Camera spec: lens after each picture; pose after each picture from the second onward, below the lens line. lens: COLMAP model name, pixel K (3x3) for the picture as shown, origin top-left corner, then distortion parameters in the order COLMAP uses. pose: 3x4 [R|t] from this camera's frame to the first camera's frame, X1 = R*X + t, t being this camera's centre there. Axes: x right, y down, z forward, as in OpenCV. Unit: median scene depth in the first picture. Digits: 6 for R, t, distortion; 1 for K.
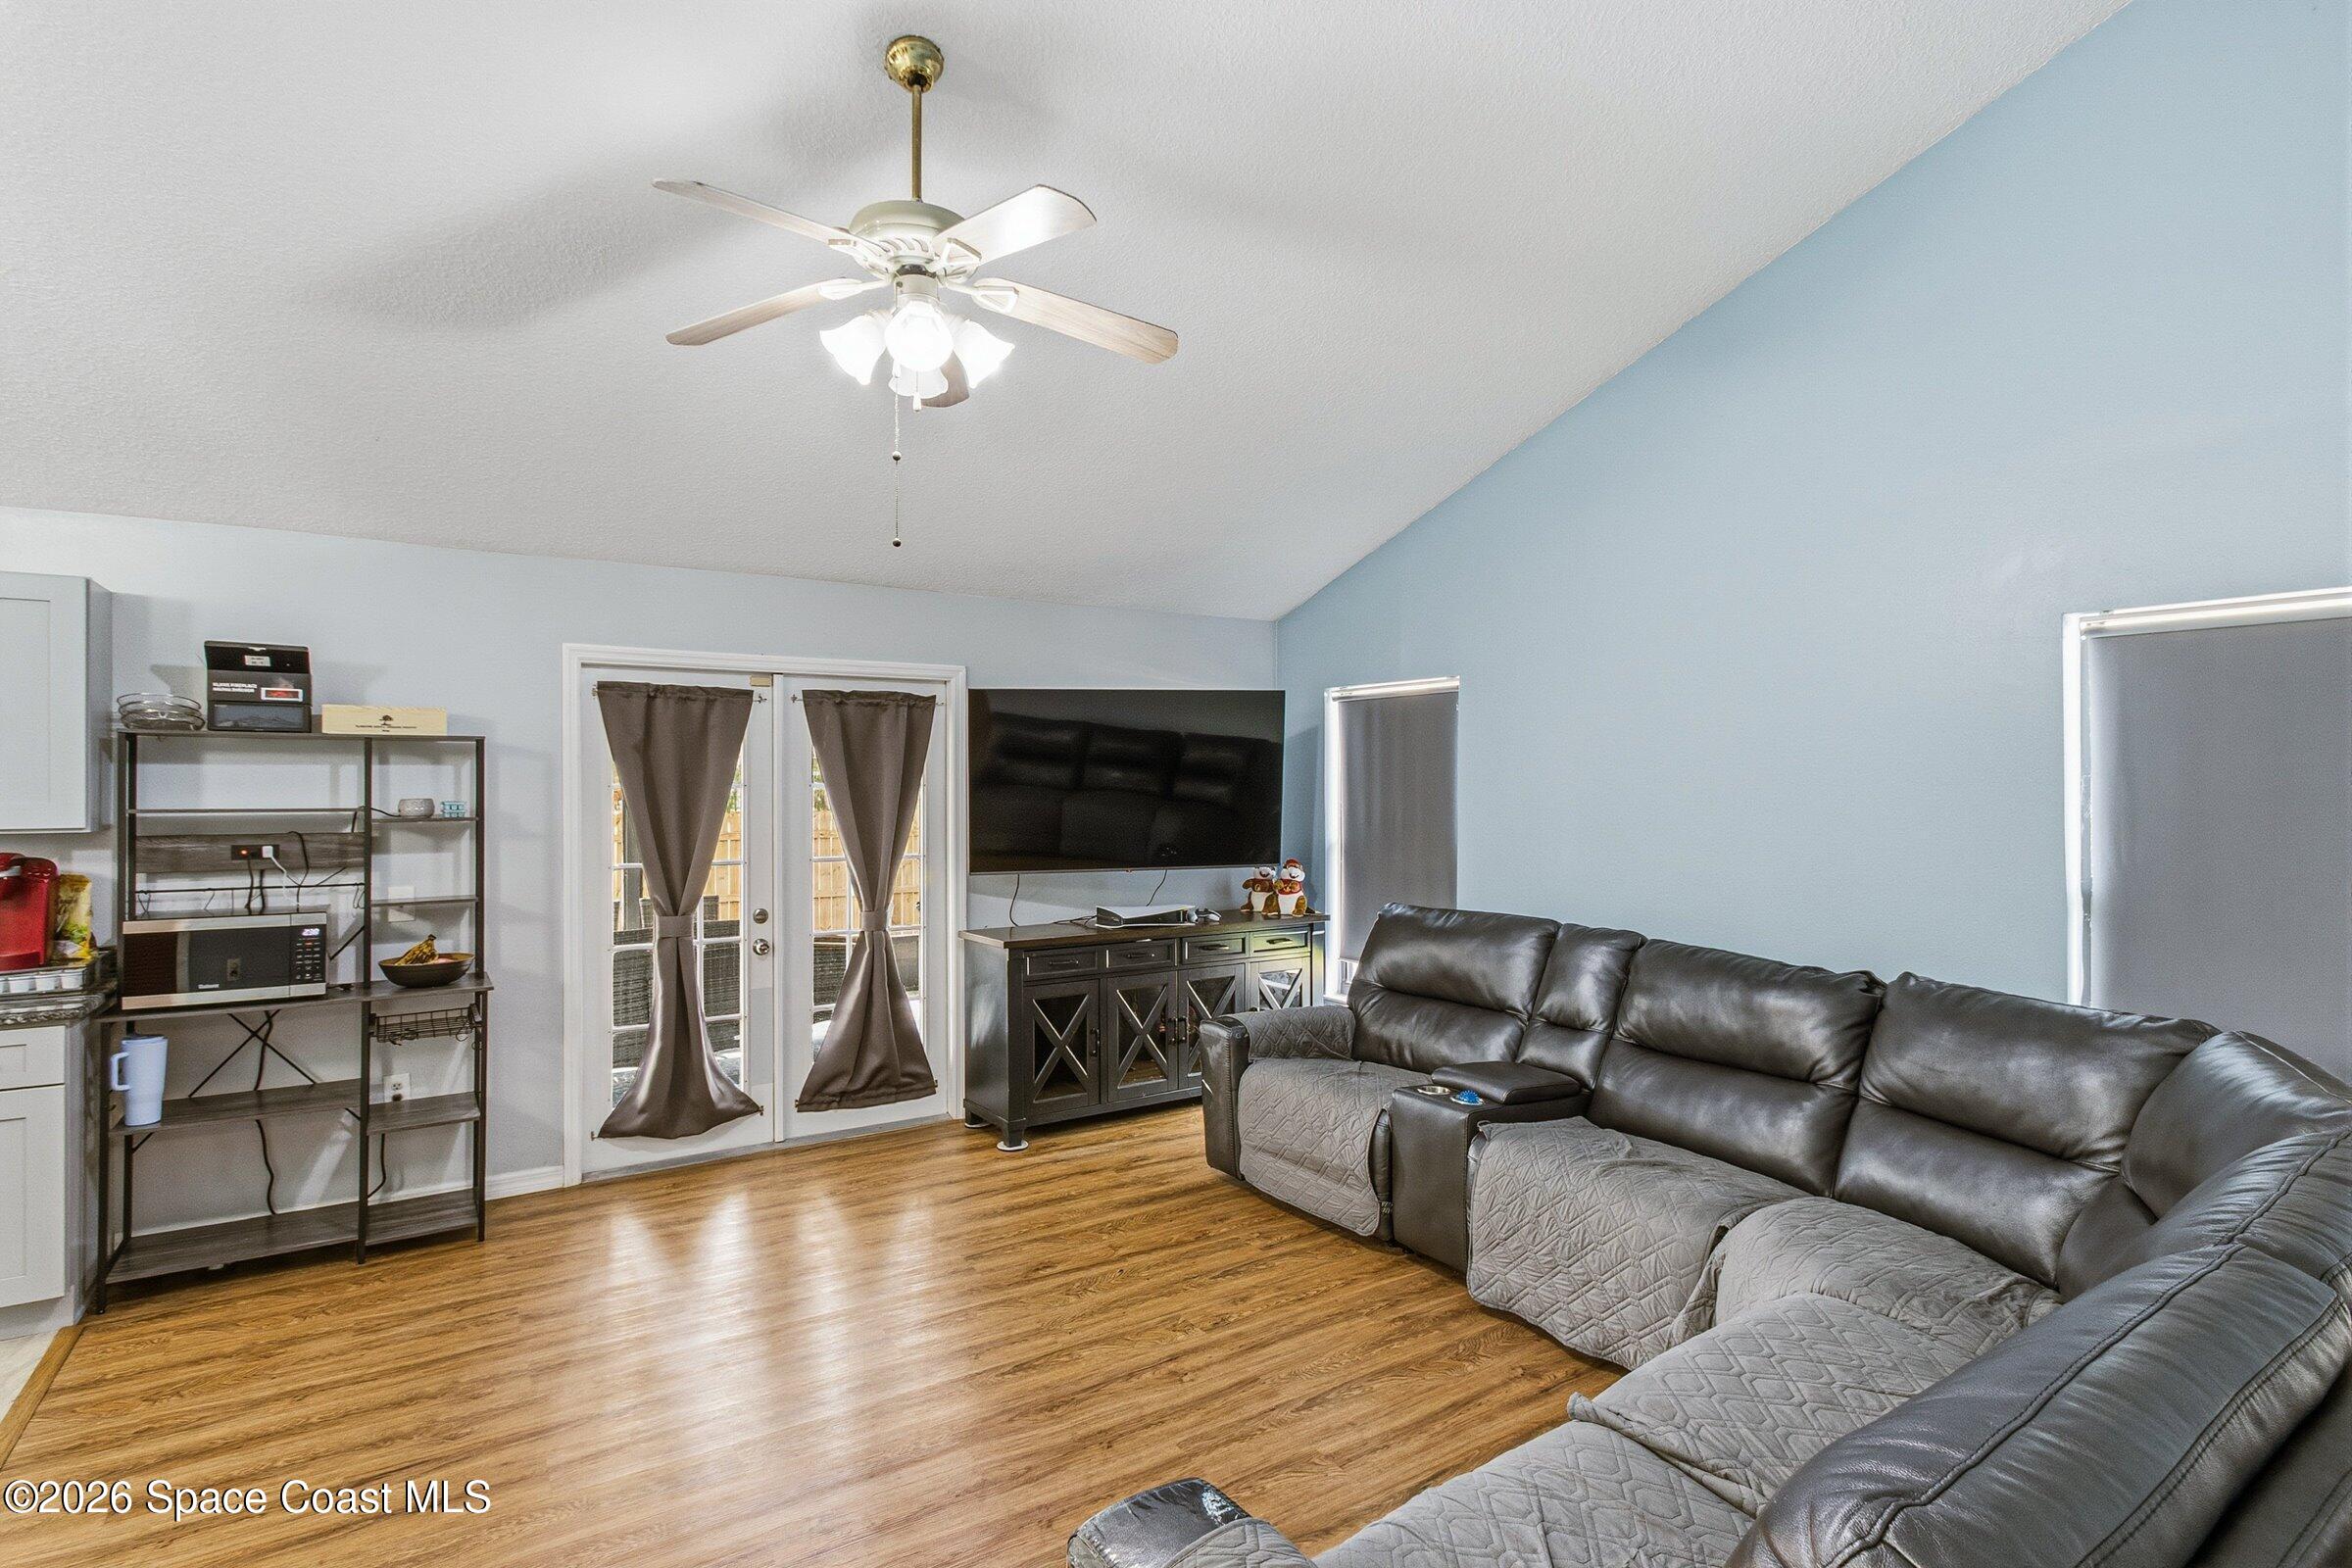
lens RADIAL K [[1149.8, 0, 1176.0], [0, 1149.8, 784.0], [0, 0, 1]] dist [-0.002587, -0.000794]
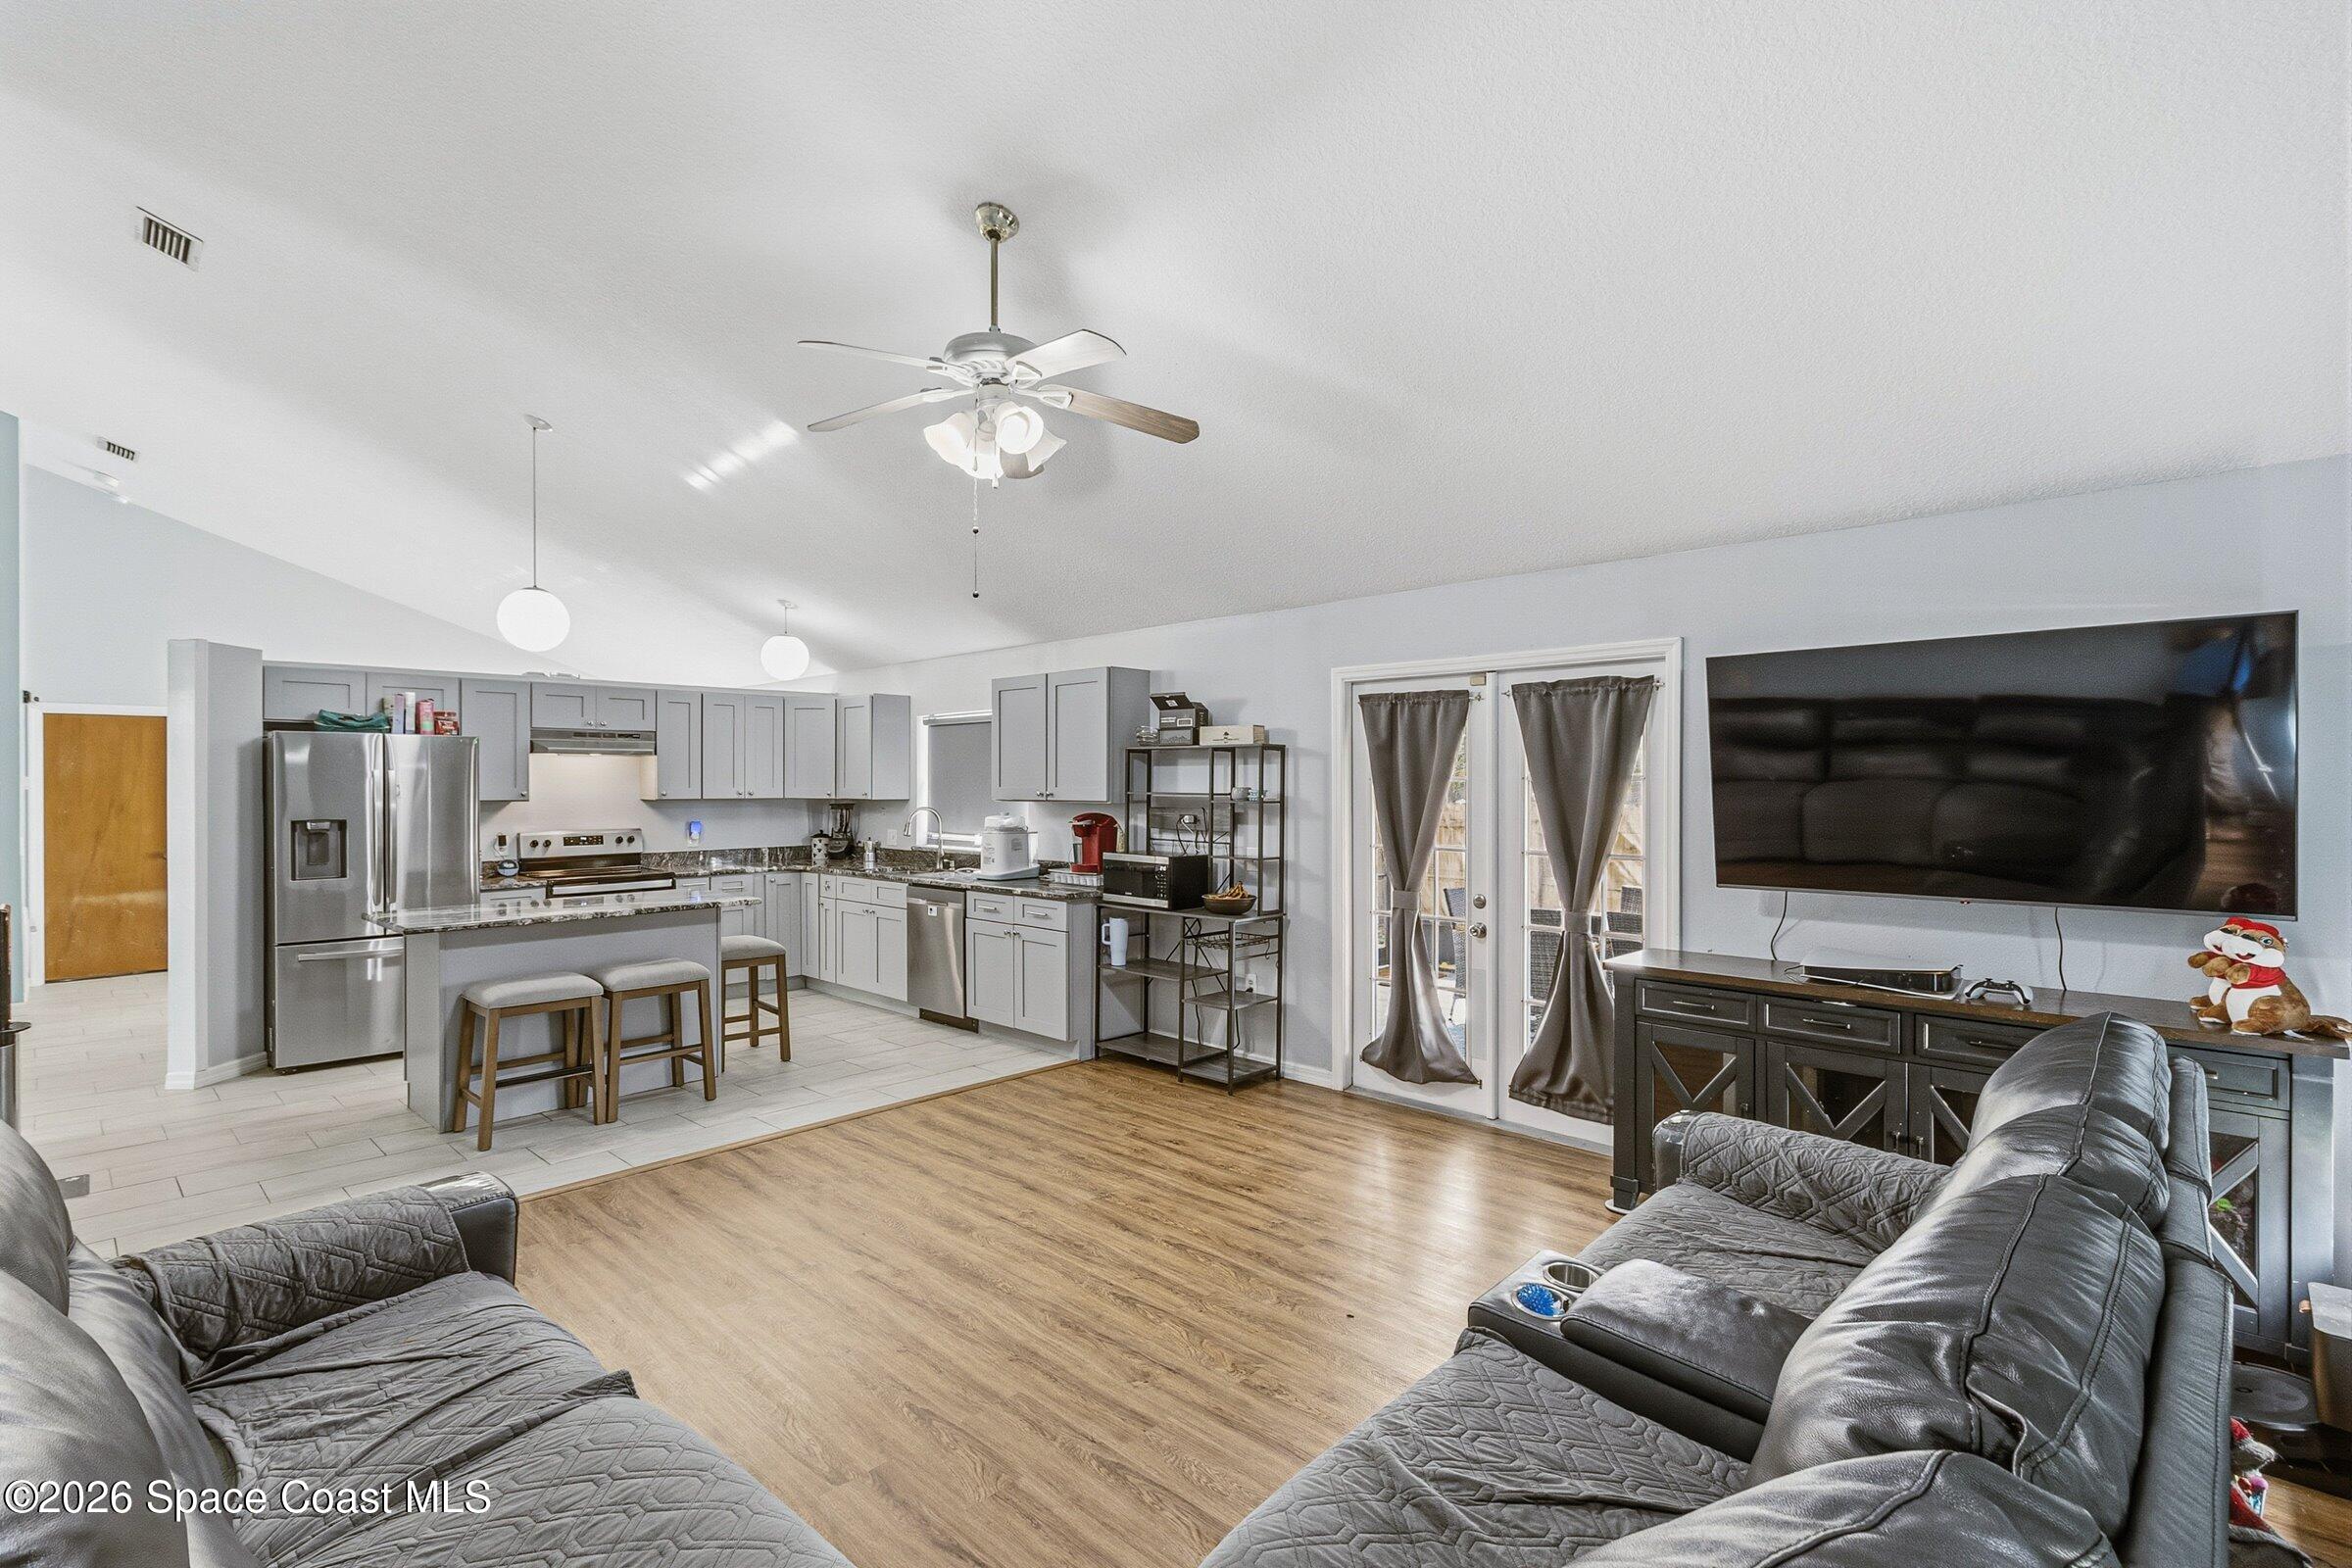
lens RADIAL K [[1077.3, 0, 1176.0], [0, 1077.3, 784.0], [0, 0, 1]] dist [0.002978, -0.000330]
pose [[0.221623, 0.002509, -0.975129, 0.708525], [-0.001878, 0.999996, 0.002147, 0.005887], [0.975131, 0.001355, 0.221627, 0.648410]]
